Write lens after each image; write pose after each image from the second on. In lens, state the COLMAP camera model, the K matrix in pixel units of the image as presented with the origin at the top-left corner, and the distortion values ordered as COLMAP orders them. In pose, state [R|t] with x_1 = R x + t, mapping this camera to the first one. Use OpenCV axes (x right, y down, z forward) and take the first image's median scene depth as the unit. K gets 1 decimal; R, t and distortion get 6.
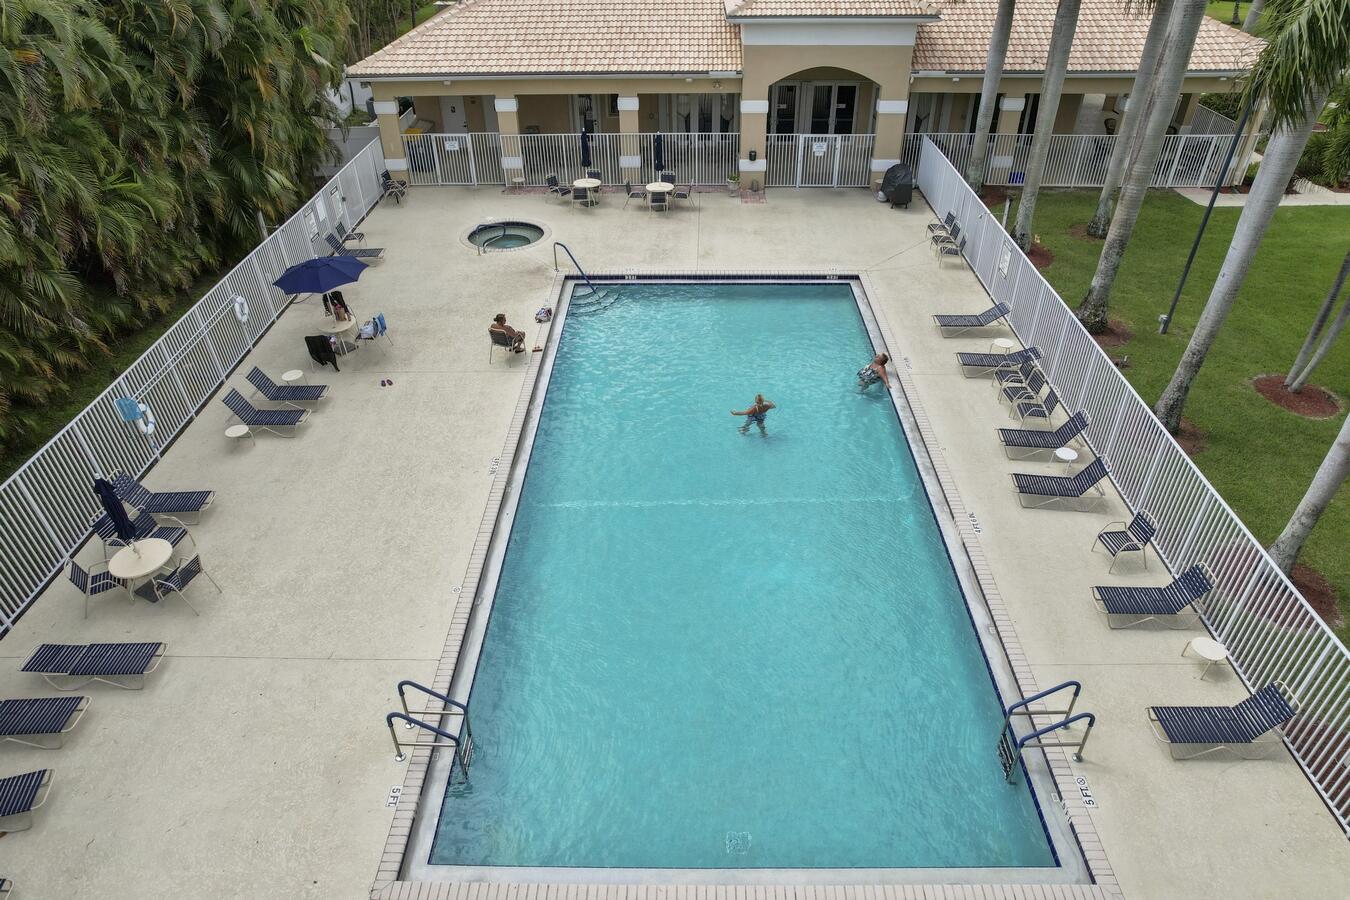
lens RADIAL K [[848.2, 0, 683.6], [0, 848.2, 449.9], [0, 0, 1]] dist [-0.053579, 0.001127]
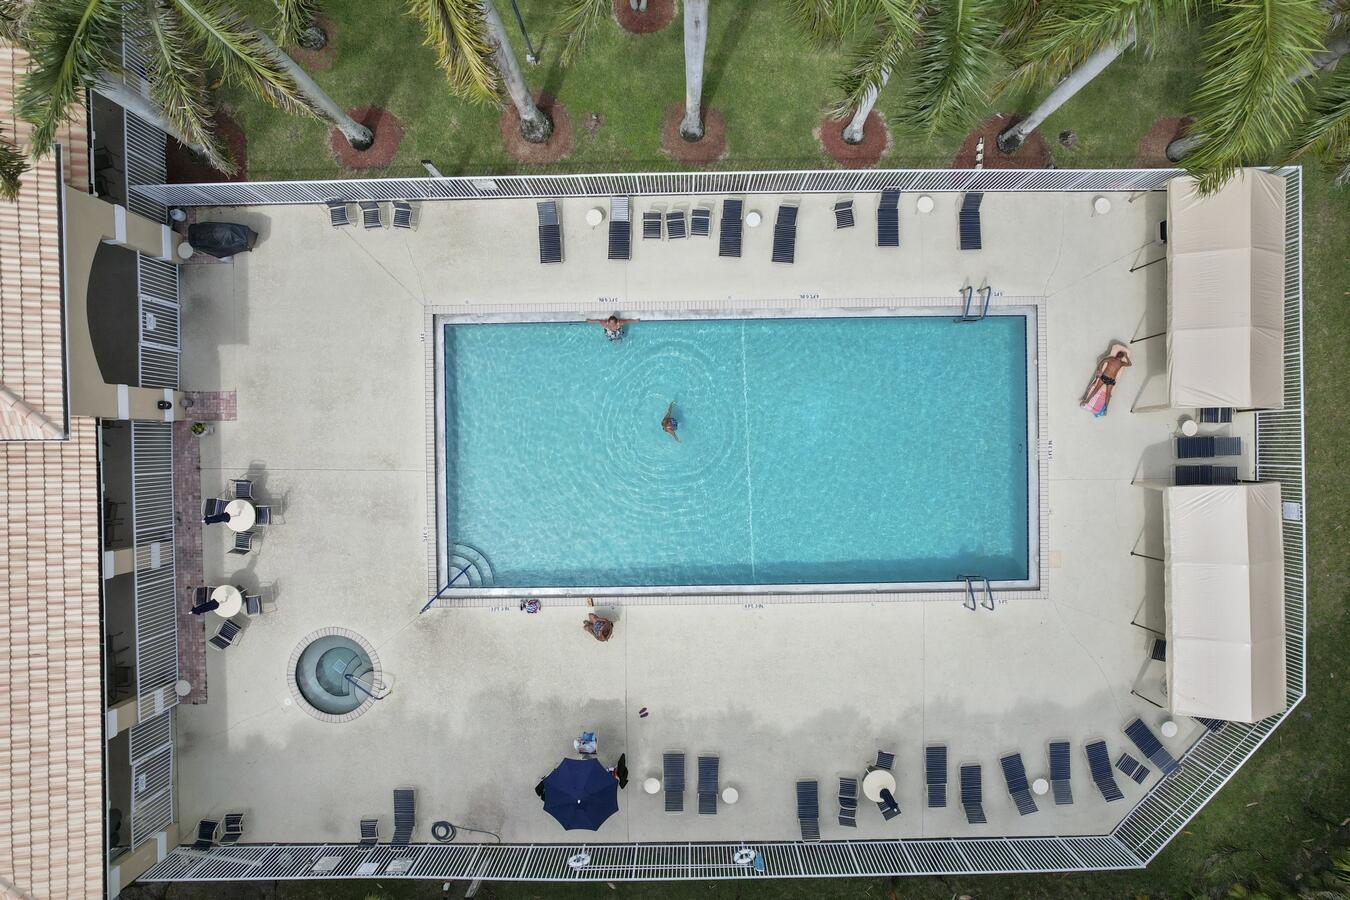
lens RADIAL K [[848.2, 0, 669.8], [0, 848.2, 452.2], [0, 0, 1]] dist [-0.053579, 0.001127]
pose [[-0.019199, -0.999781, 0.008311, 0.026208], [0.604624, -0.004990, 0.796495, -0.895069], [-0.796280, 0.020317, 0.604588, 0.158798]]
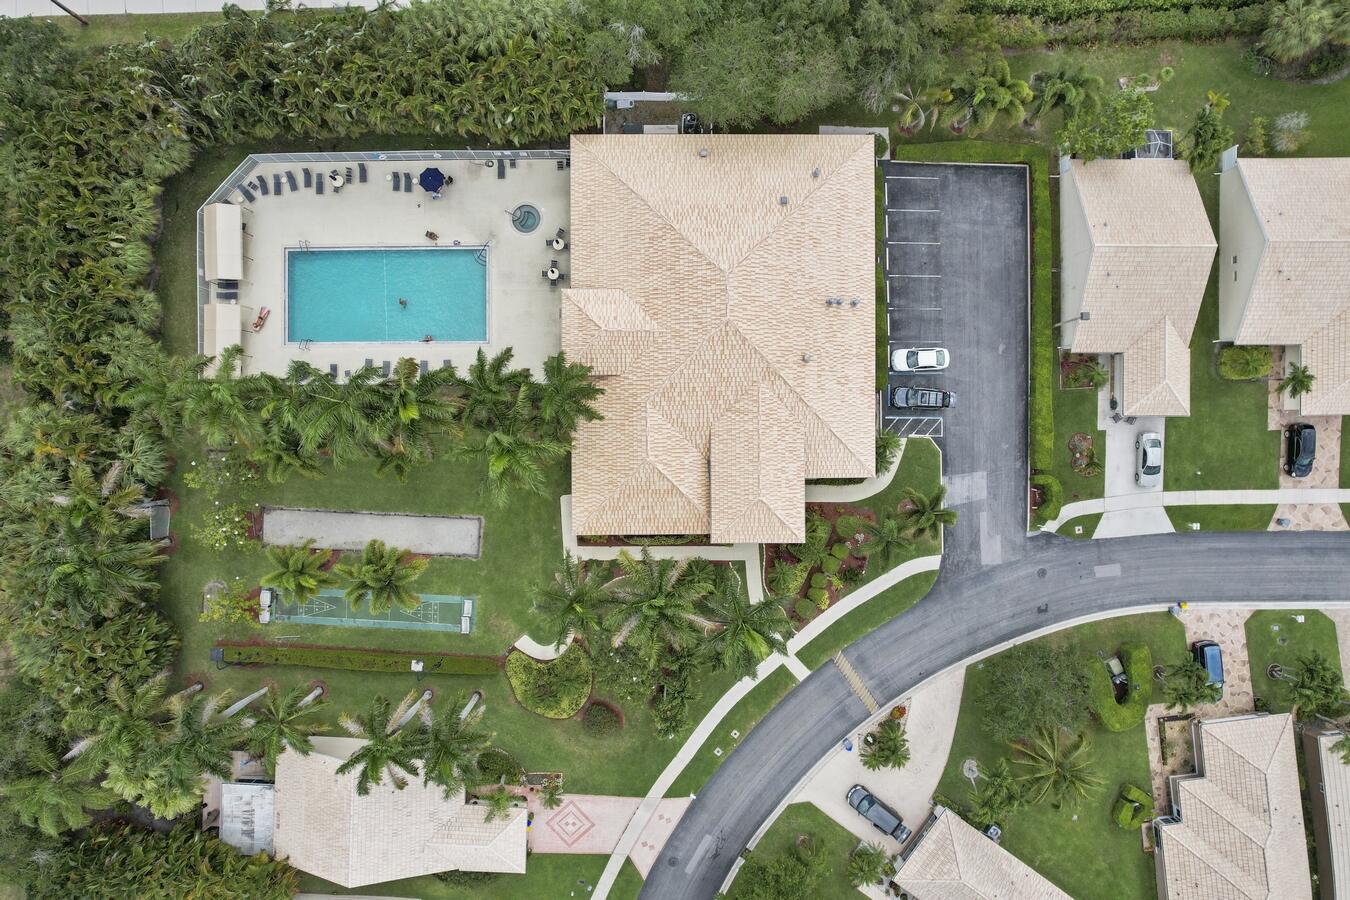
lens RADIAL K [[848.2, 0, 672.7], [0, 848.2, 448.8], [0, 0, 1]] dist [-0.053579, 0.001127]
pose [[0.005709, 0.999380, 0.034751, 0.492228], [-0.593270, -0.024590, 0.804628, -3.110612], [0.804983, -0.025210, 0.592761, -0.261877]]
